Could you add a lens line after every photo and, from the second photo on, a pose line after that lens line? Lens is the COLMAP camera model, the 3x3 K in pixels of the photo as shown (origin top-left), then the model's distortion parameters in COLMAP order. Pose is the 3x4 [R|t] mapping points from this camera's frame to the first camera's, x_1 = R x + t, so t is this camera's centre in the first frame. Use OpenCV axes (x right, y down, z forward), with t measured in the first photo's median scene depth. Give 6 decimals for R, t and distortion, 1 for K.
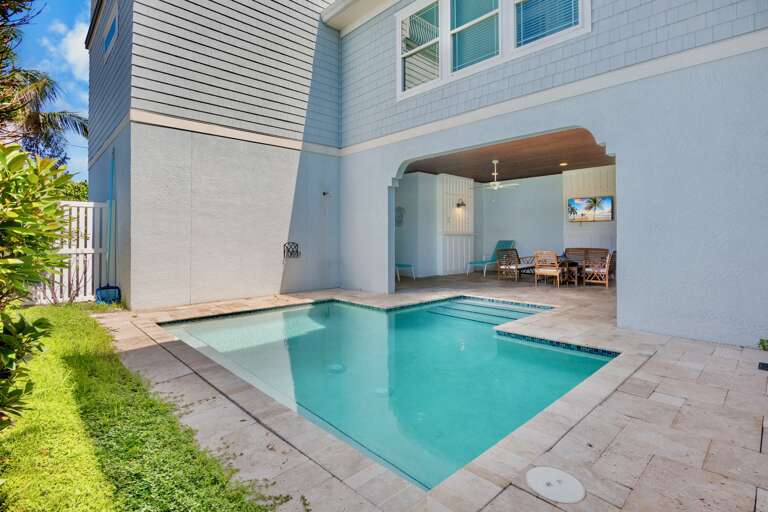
lens RADIAL K [[381.6, 0, 386.1], [0, 381.6, 240.8], [0, 0, 1]] dist [-0.055348, 0.000207]
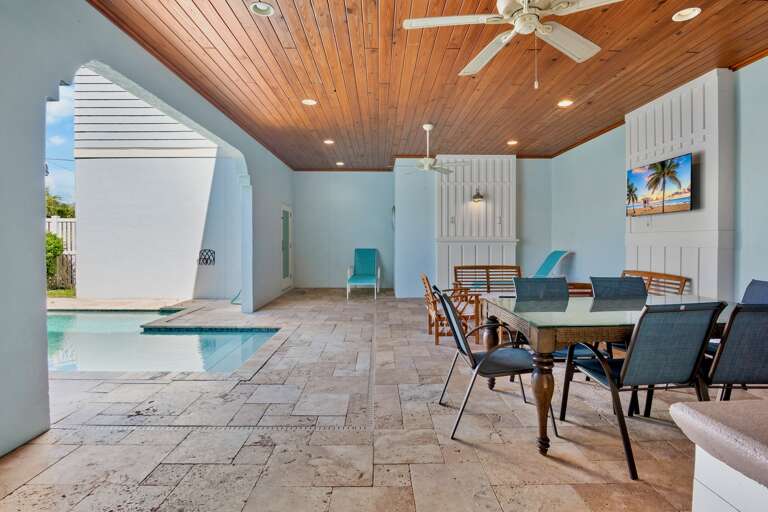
lens RADIAL K [[381.6, 0, 386.1], [0, 381.6, 240.8], [0, 0, 1]] dist [-0.055348, 0.000207]
pose [[0.740614, -0.000299, -0.671931, 0.784943], [-0.005337, 0.999966, -0.006328, -0.015415], [0.671910, 0.008272, 0.740587, 0.577159]]
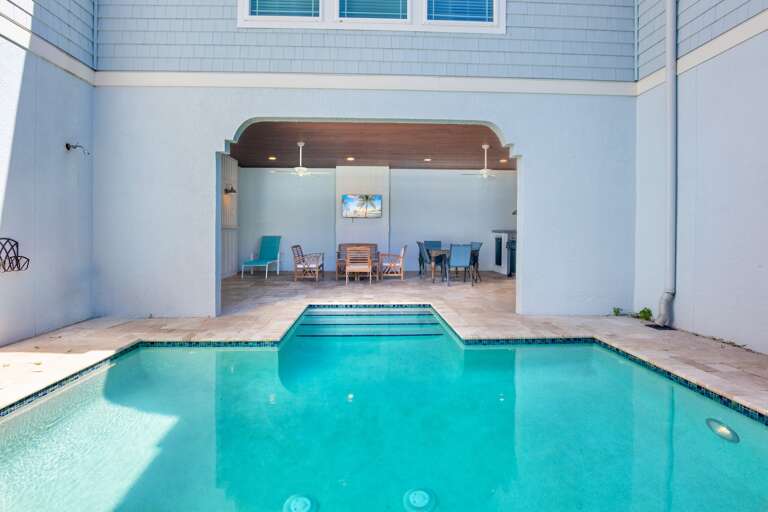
lens RADIAL K [[392.1, 0, 386.0], [0, 392.1, 241.8], [0, 0, 1]] dist [0.000137, -0.013148]
pose [[0.649040, -0.009376, 0.760696, -0.304690], [-0.002160, 0.999897, 0.014167, -0.000265], [-0.760751, -0.010838, 0.648953, 0.328111]]
